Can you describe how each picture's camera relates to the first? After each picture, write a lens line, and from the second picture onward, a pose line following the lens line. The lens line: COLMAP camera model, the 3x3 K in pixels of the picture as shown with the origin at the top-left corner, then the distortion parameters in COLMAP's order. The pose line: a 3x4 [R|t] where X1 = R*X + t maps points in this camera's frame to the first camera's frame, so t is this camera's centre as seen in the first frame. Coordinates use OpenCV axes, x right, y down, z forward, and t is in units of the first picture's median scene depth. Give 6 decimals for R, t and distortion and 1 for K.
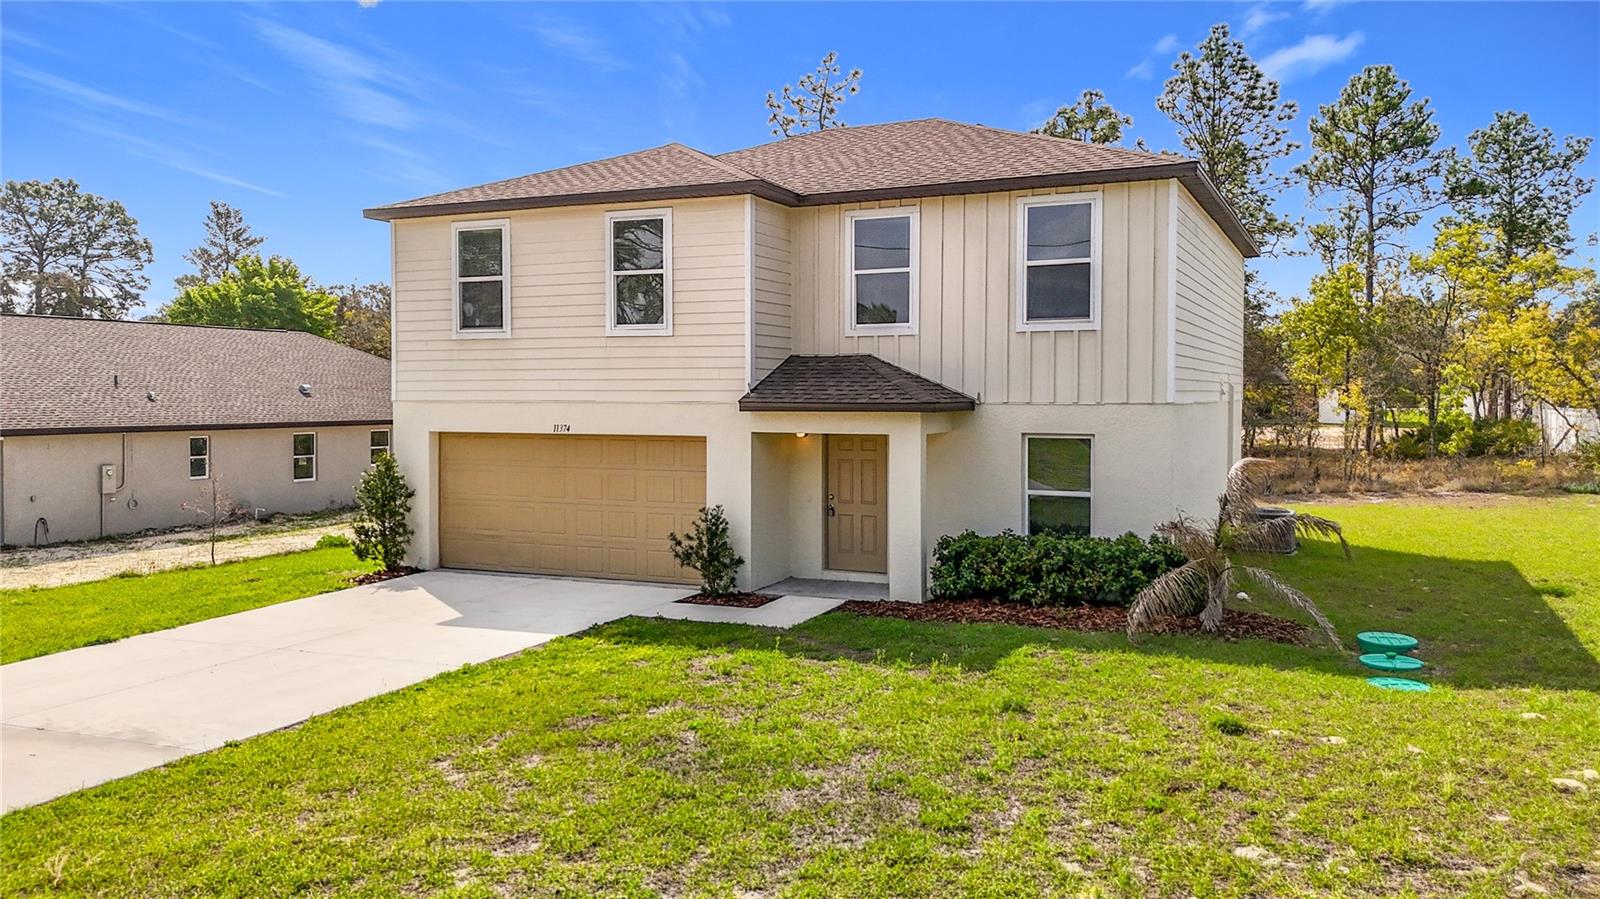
lens RADIAL K [[1192.7, 0, 831.8], [0, 1192.7, 453.7], [0, 0, 1]] dist [0.030122, -0.007686]
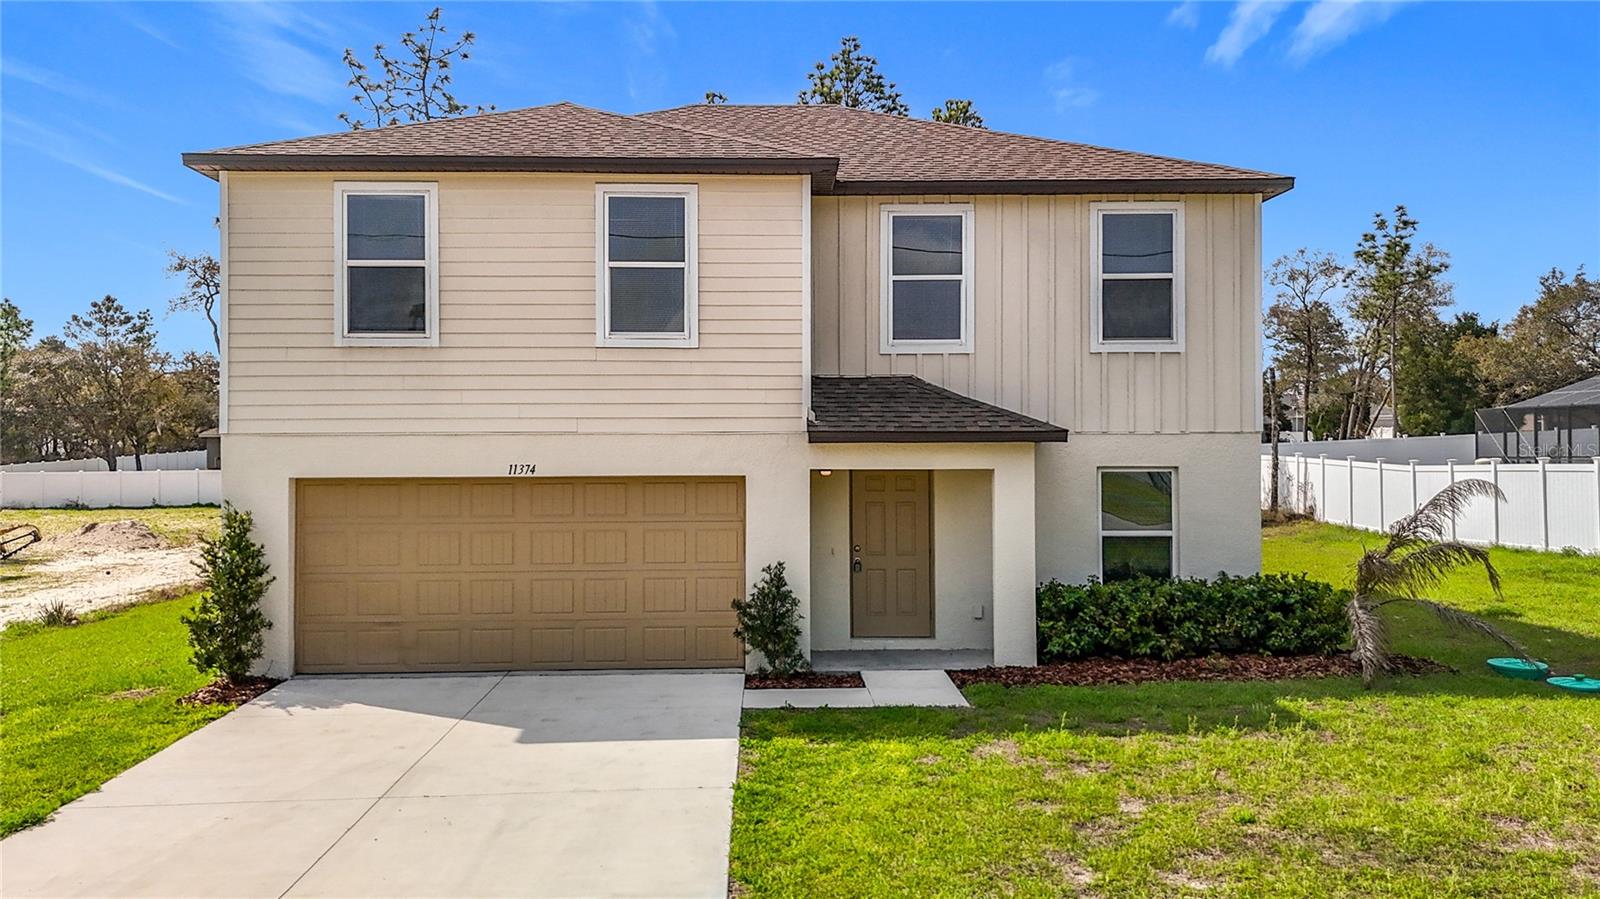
lens RADIAL K [[1394.1, 0, 800.0], [0, 1394.1, 449.5], [0, 0, 1]] dist [0.034861, -0.010488]
pose [[0.903426, -0.005980, 0.428703, -0.468379], [0.025098, 0.998926, -0.038956, 0.004709], [-0.428010, 0.045953, 0.902605, 0.155044]]
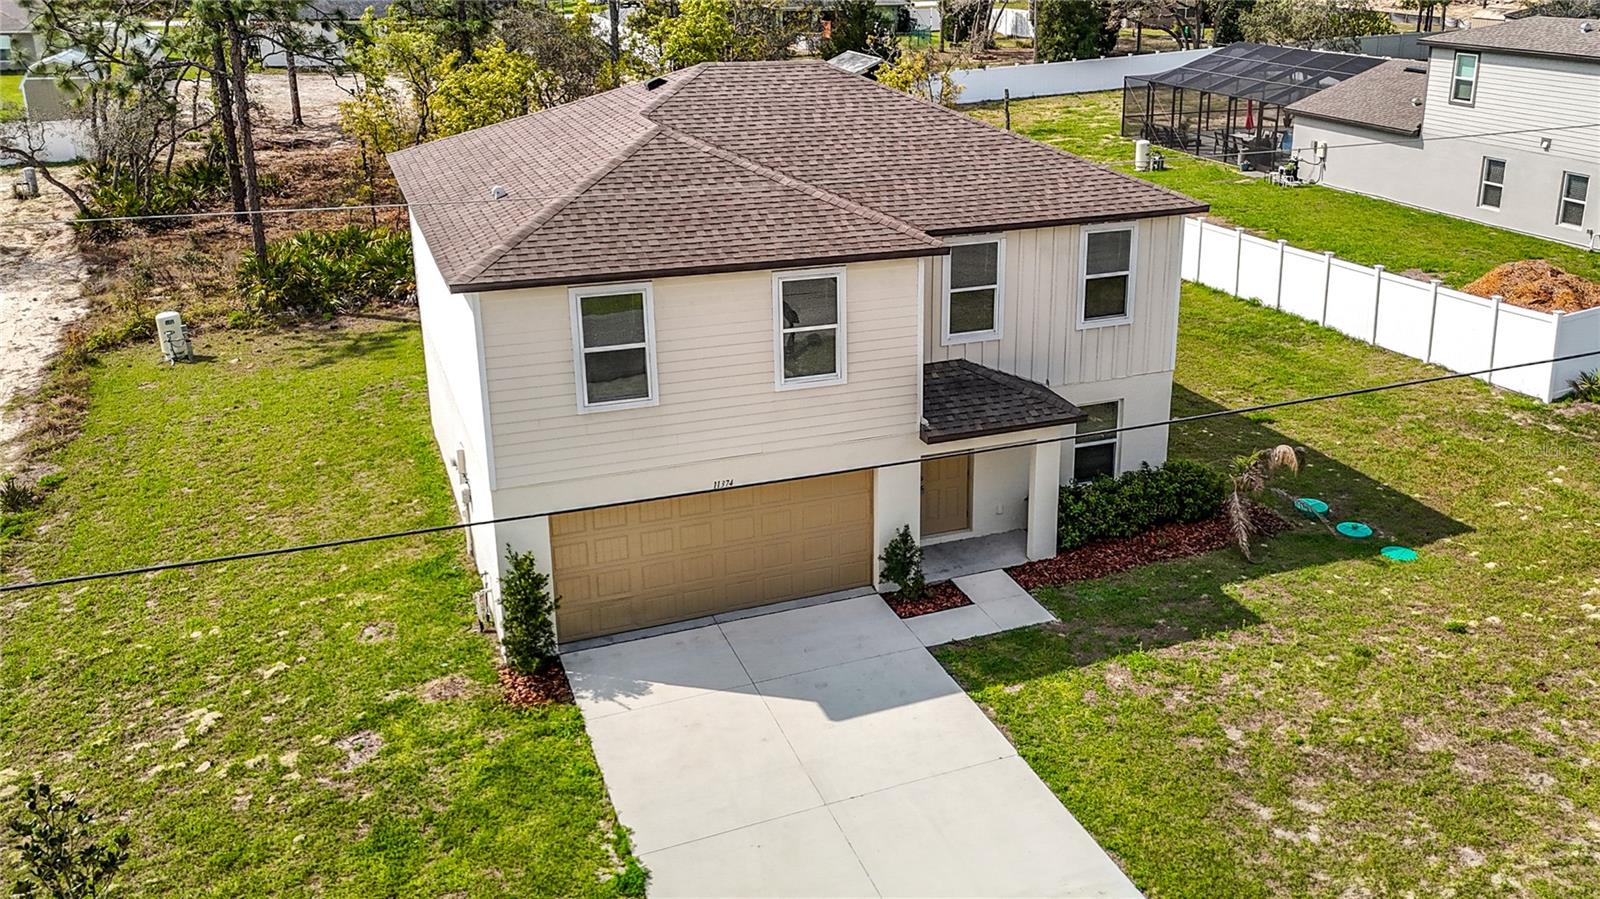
lens RADIAL K [[1384.0, 0, 940.6], [0, 1384.0, 424.3], [0, 0, 1]] dist [0.038485, -0.013127]
pose [[0.666159, -0.241841, 0.705510, -0.961708], [0.024345, 0.952513, 0.303524, -0.438505], [-0.745412, -0.185020, 0.640412, 0.147352]]
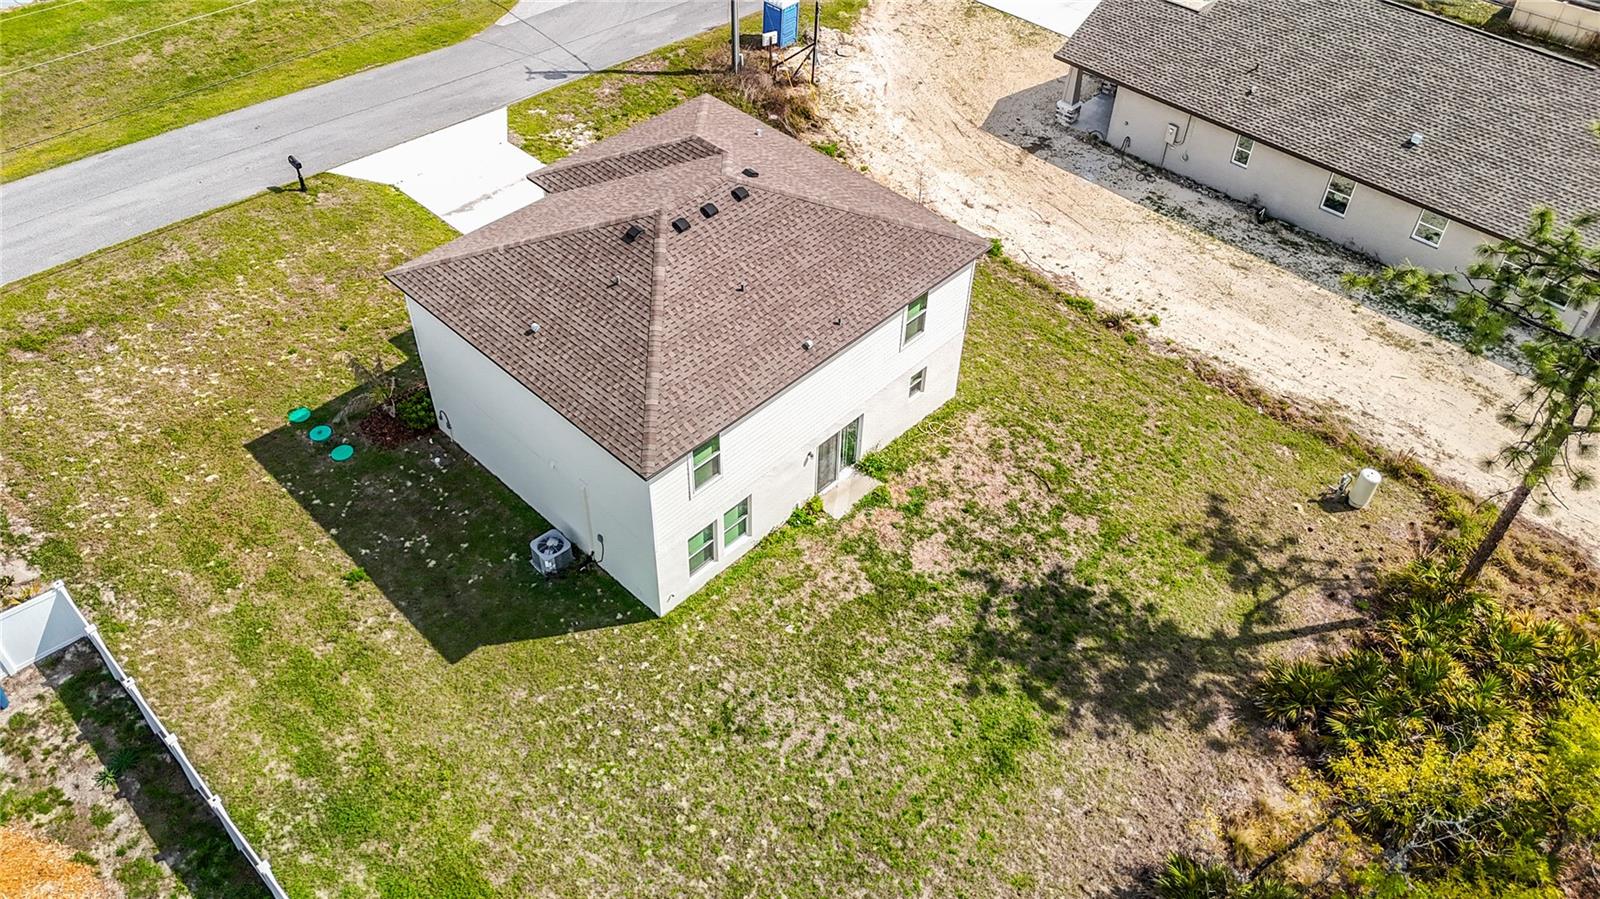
lens RADIAL K [[1171.9, 0, 800.0], [0, 1171.9, 449.5], [0, 0, 1]] dist [0.037678, -0.037491]
pose [[-0.346108, 0.658087, -0.668678, 1.445511], [-0.062841, 0.694867, 0.716388, -1.371799], [0.936088, 0.289967, -0.199144, 1.939770]]
